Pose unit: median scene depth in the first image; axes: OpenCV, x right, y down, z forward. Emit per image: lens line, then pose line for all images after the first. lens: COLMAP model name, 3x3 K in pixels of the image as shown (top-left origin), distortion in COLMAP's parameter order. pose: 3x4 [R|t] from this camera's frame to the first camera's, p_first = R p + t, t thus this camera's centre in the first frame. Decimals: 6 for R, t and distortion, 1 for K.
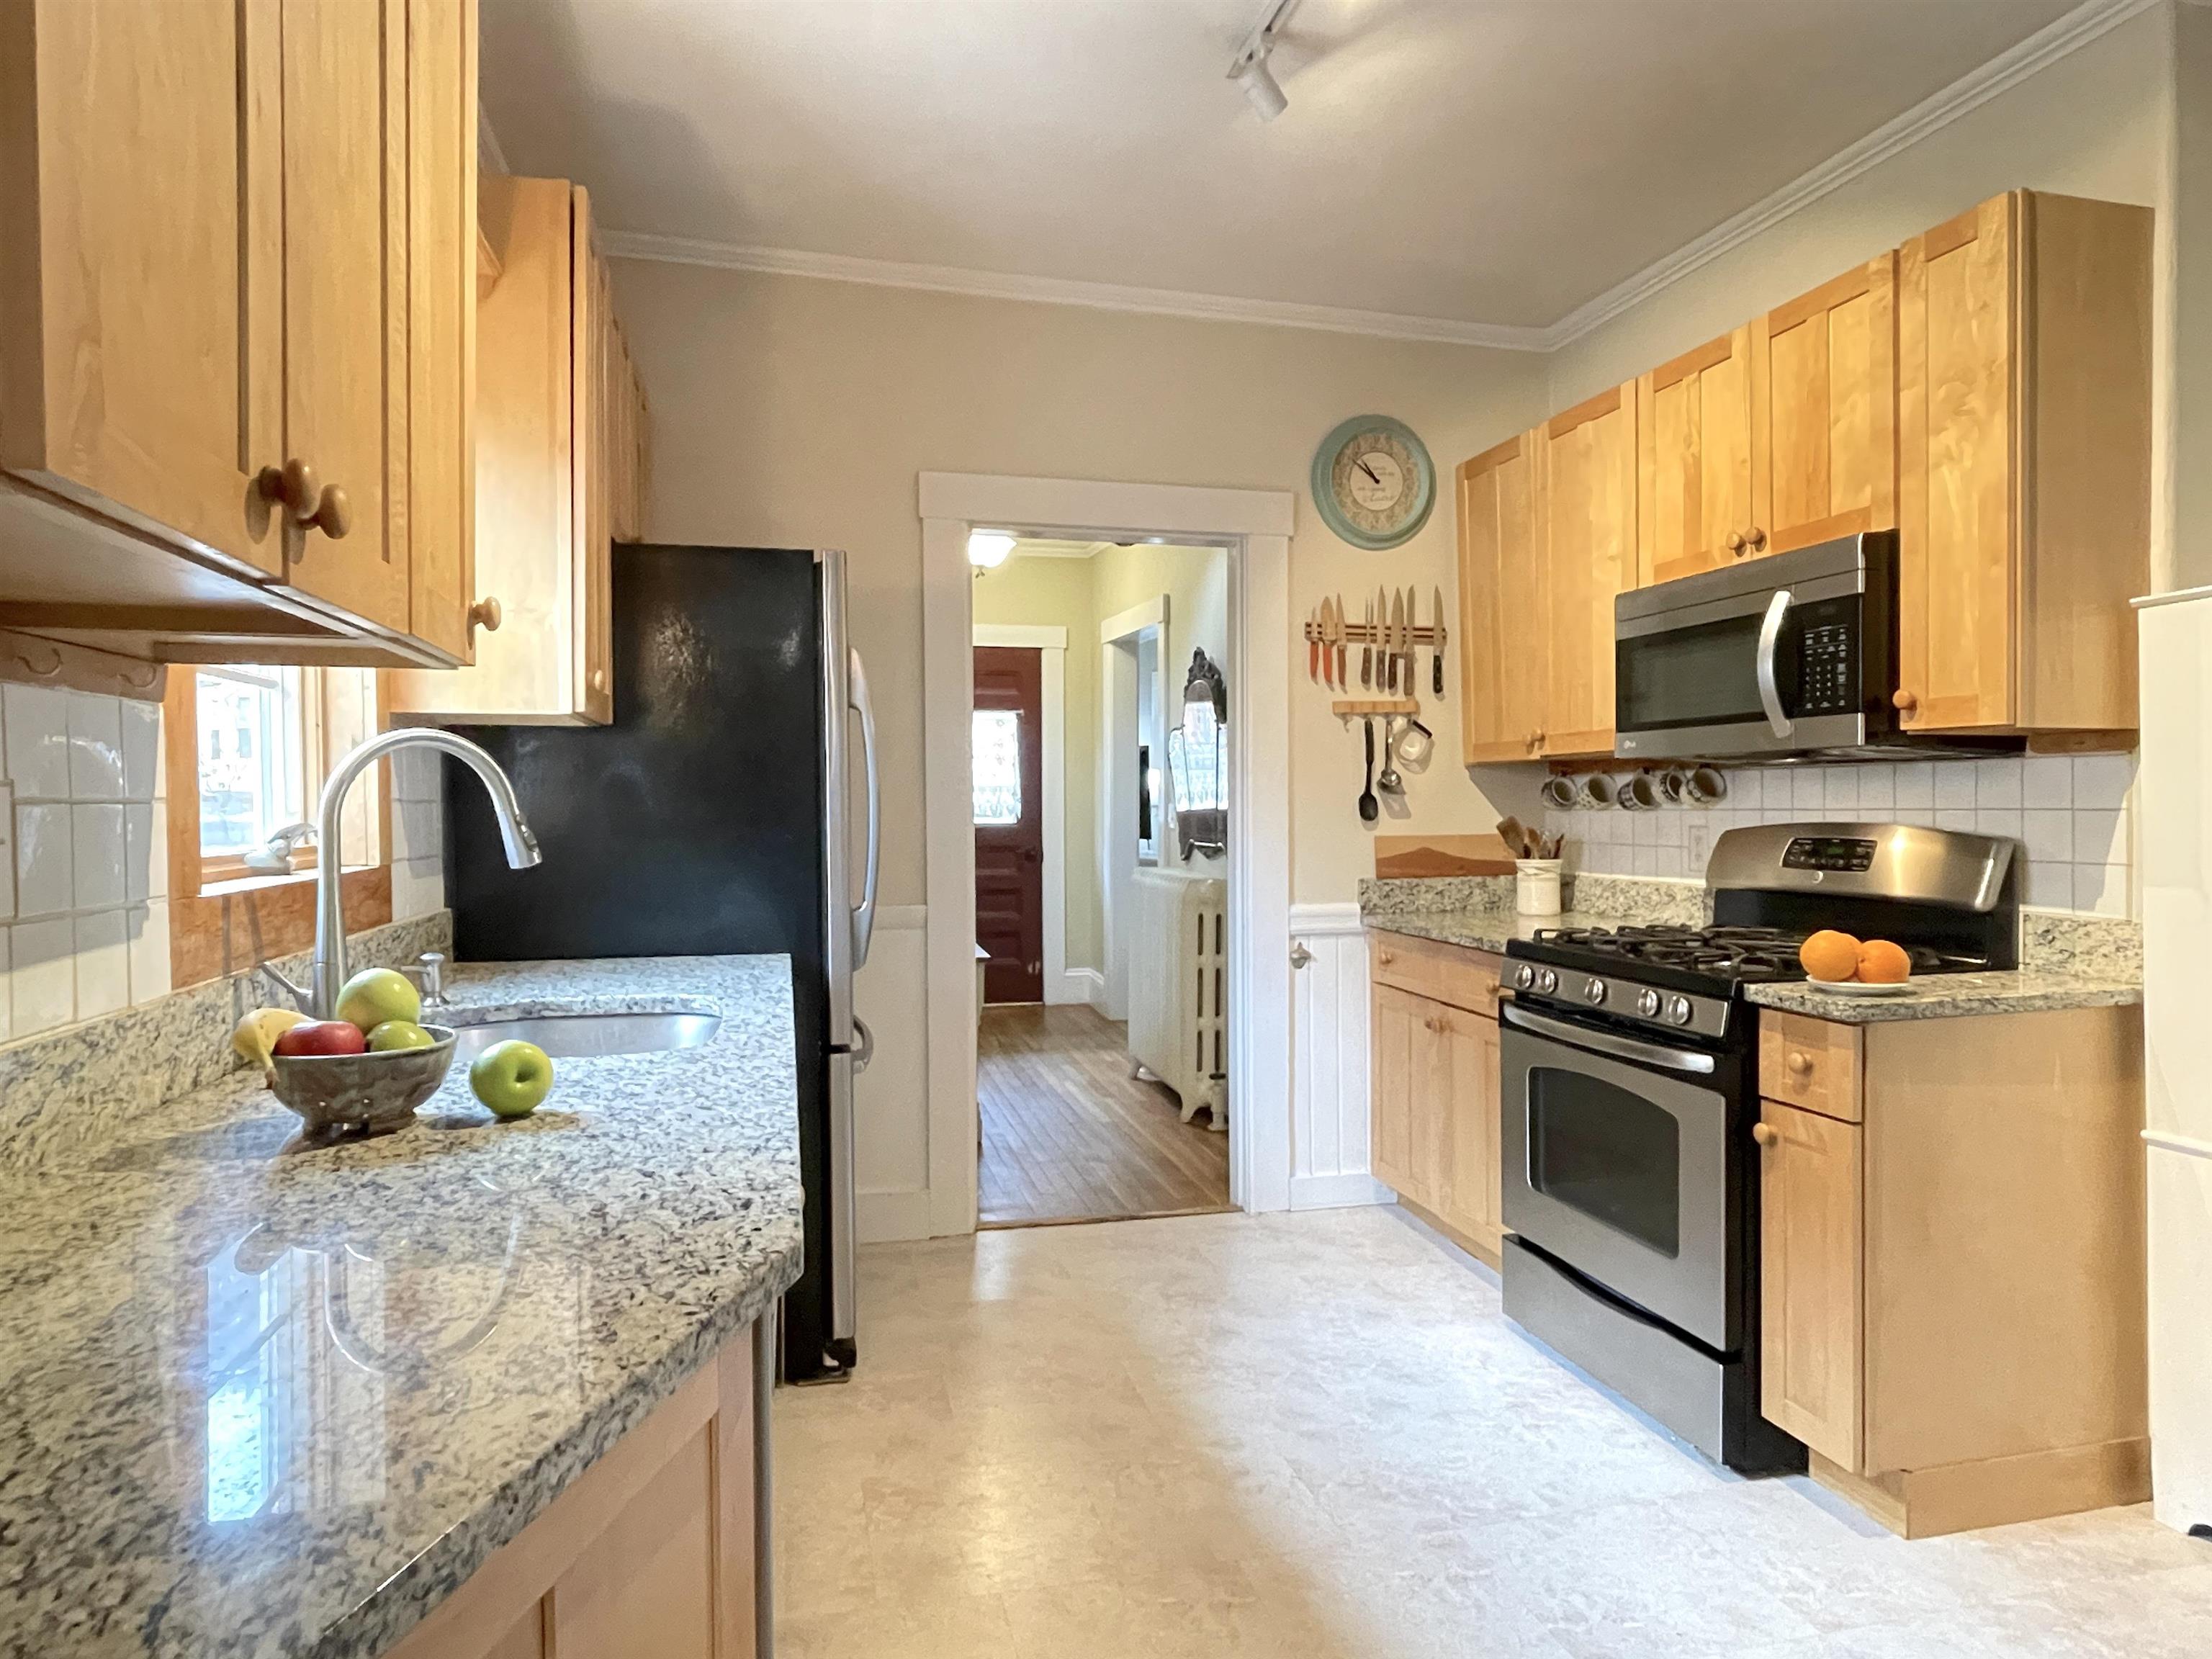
lens RADIAL K [[1290.2, 0, 1103.3], [0, 1290.2, 830.2], [0, 0, 1]] dist [-0.005874, 0.003906]
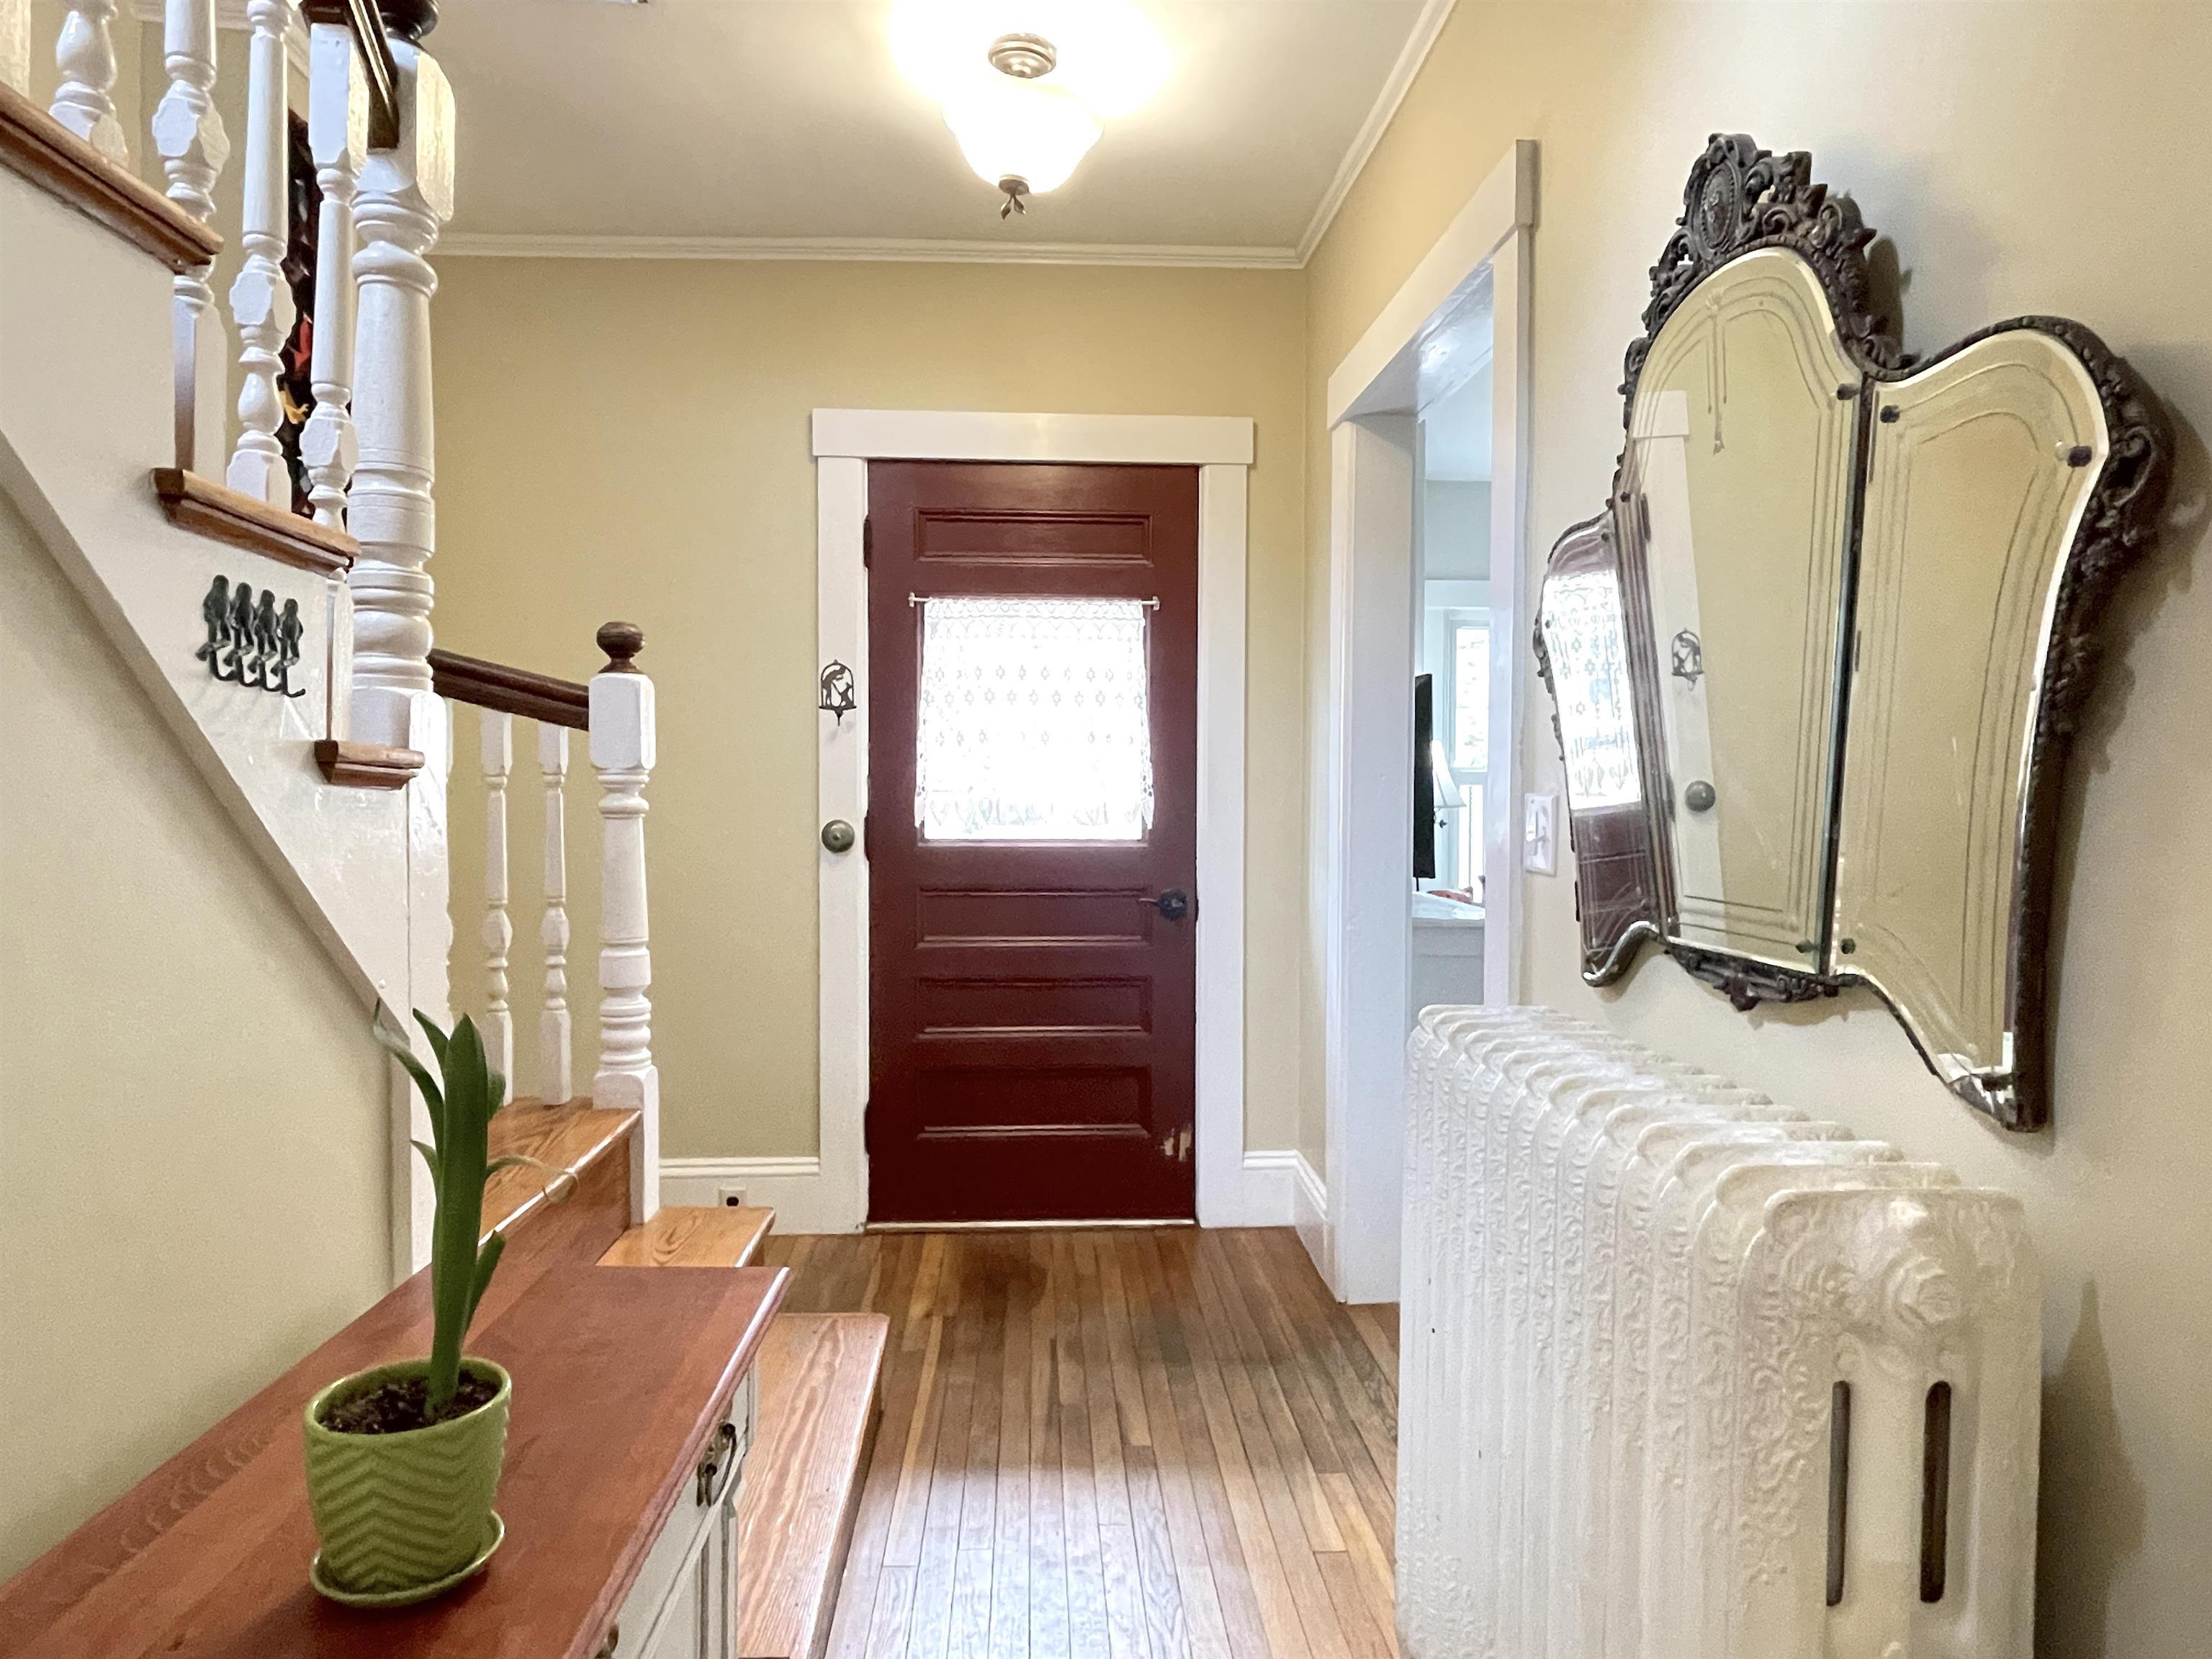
lens RADIAL K [[1290.2, 0, 1109.2], [0, 1290.2, 815.5], [0, 0, 1]] dist [-0.005874, 0.003906]
pose [[0.984236, 0.009915, -0.176584, 0.007614], [-0.012516, 0.999829, -0.013618, -0.013946], [0.176418, 0.015614, 0.984191, 1.055759]]
